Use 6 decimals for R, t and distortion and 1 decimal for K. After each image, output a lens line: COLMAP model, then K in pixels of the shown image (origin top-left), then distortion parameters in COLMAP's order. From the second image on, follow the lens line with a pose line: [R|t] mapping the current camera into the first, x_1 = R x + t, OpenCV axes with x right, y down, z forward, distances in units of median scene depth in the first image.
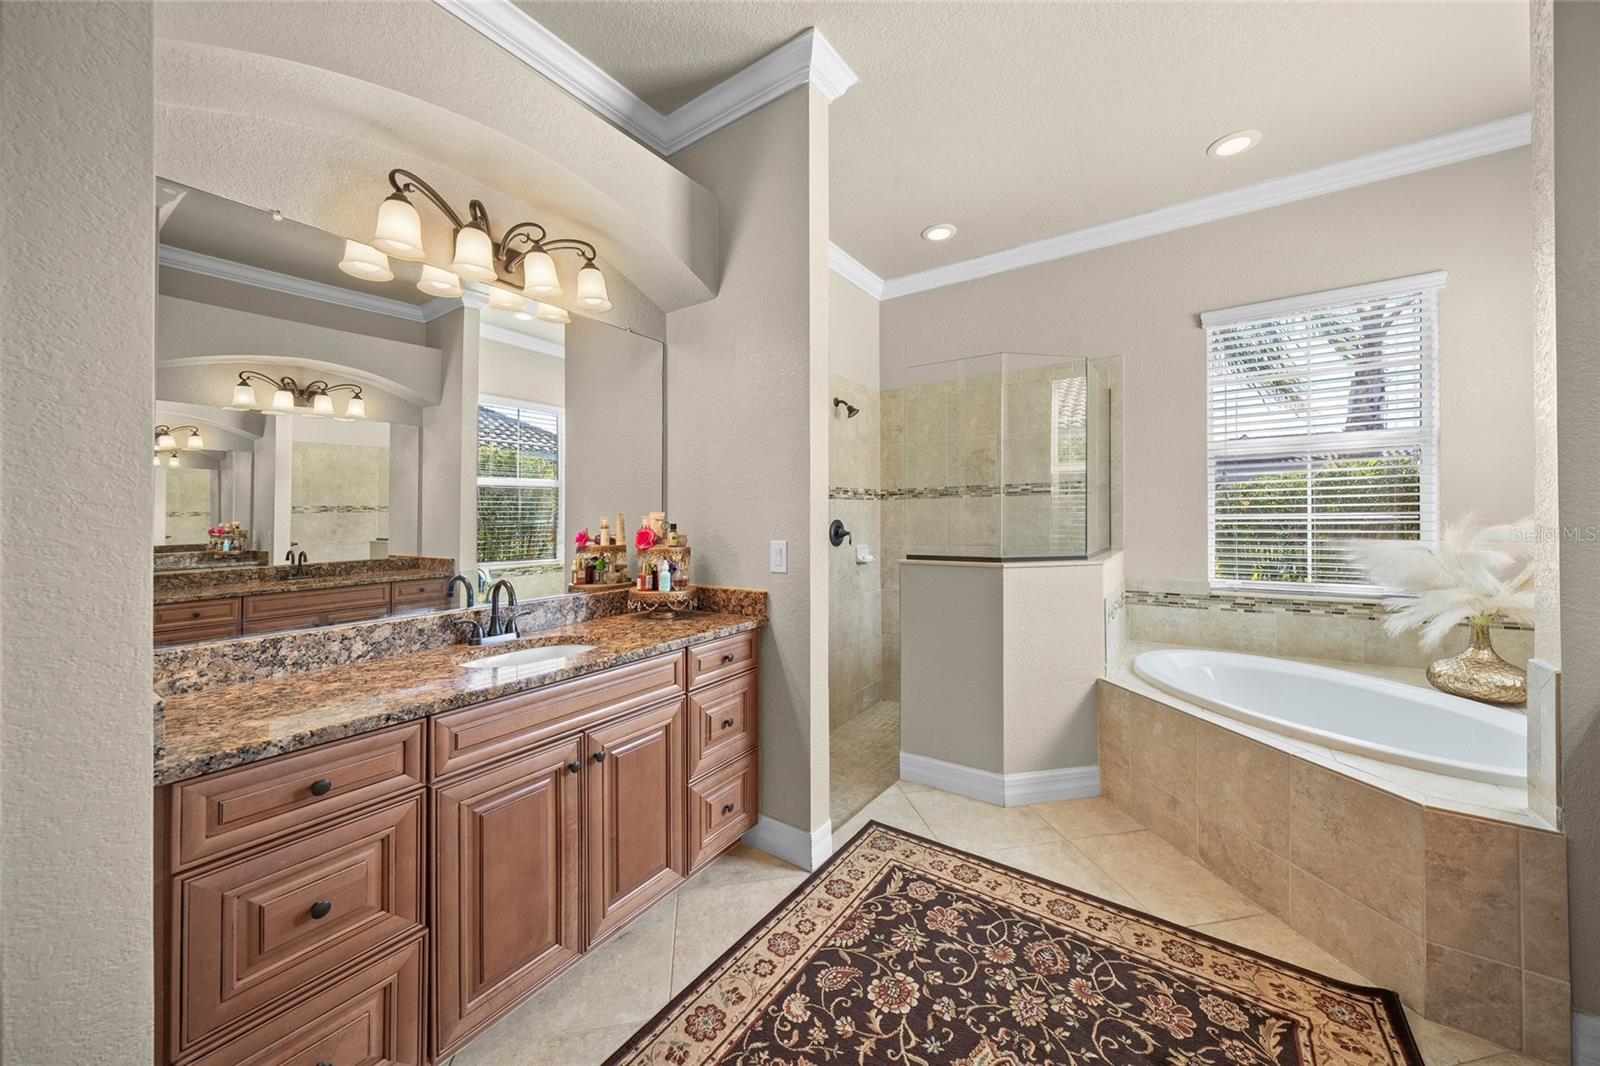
lens RADIAL K [[556.6, 0, 797.0], [0, 556.6, 520.1], [0, 0, 1]] dist [-0.000877, -0.000102]
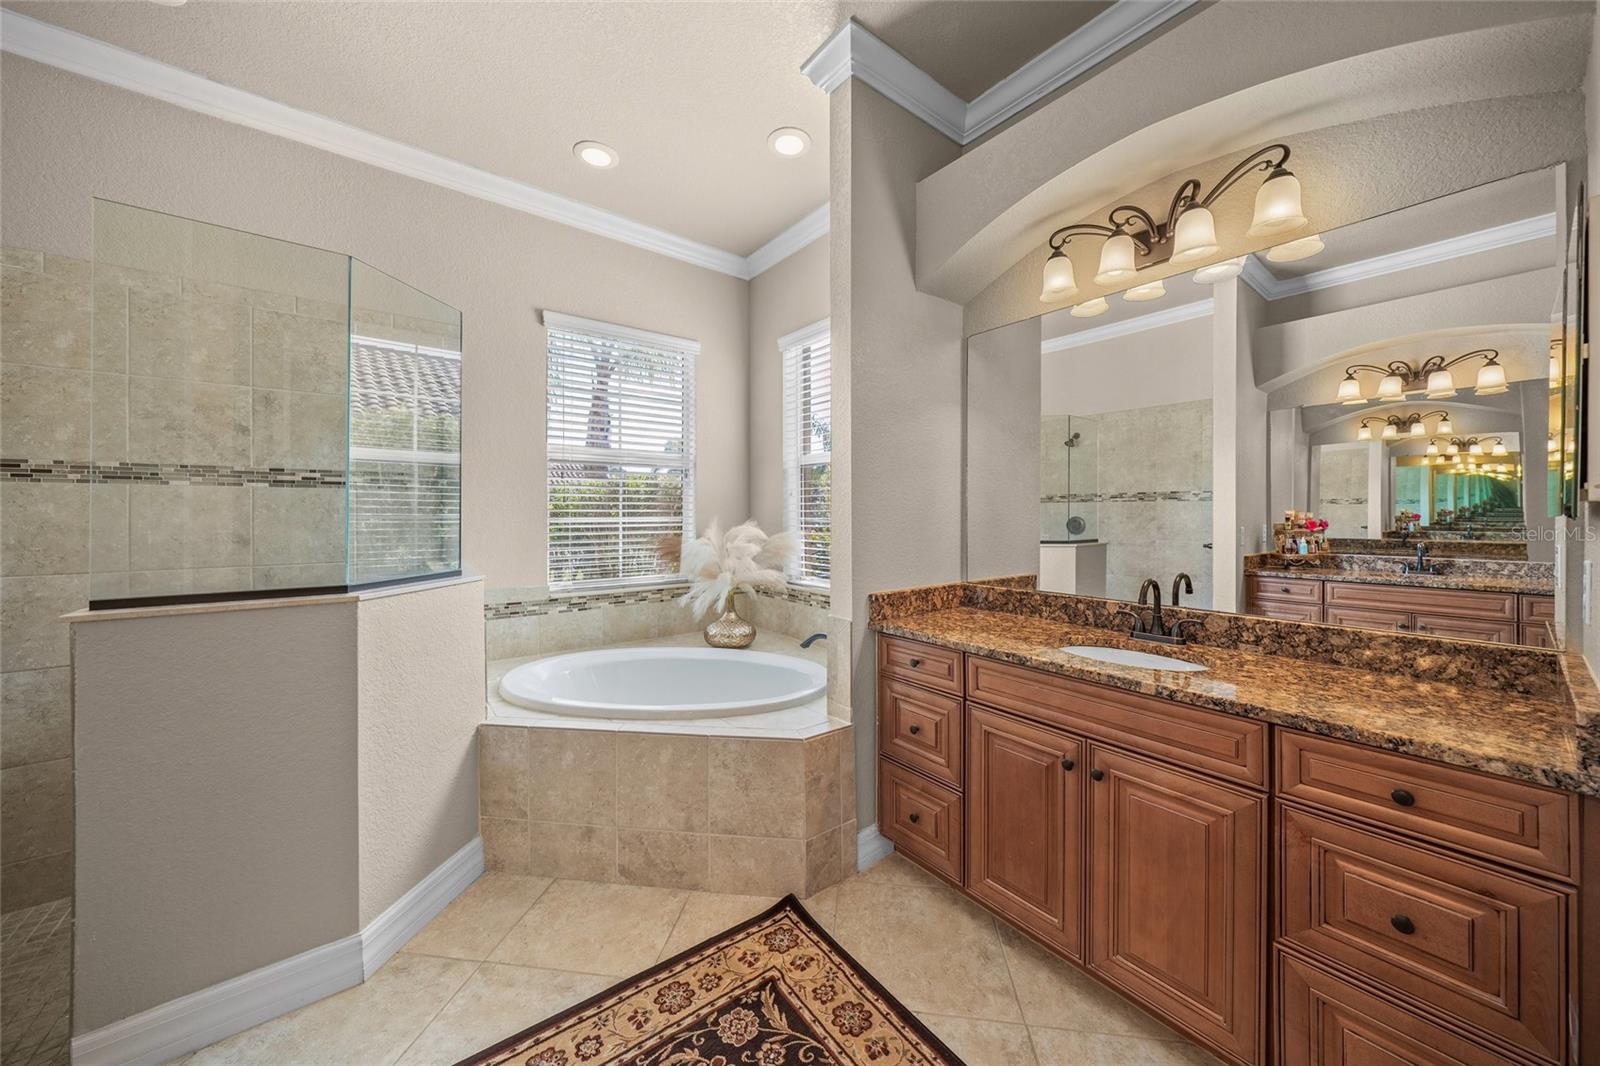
lens RADIAL K [[556.6, 0, 797.0], [0, 556.6, 520.1], [0, 0, 1]] dist [-0.000877, -0.000102]
pose [[0.300029, 0.000767, 0.953930, -0.088912], [0.002867, 0.999994, -0.001705, -0.003298], [-0.953926, 0.003247, 0.300025, 0.389248]]
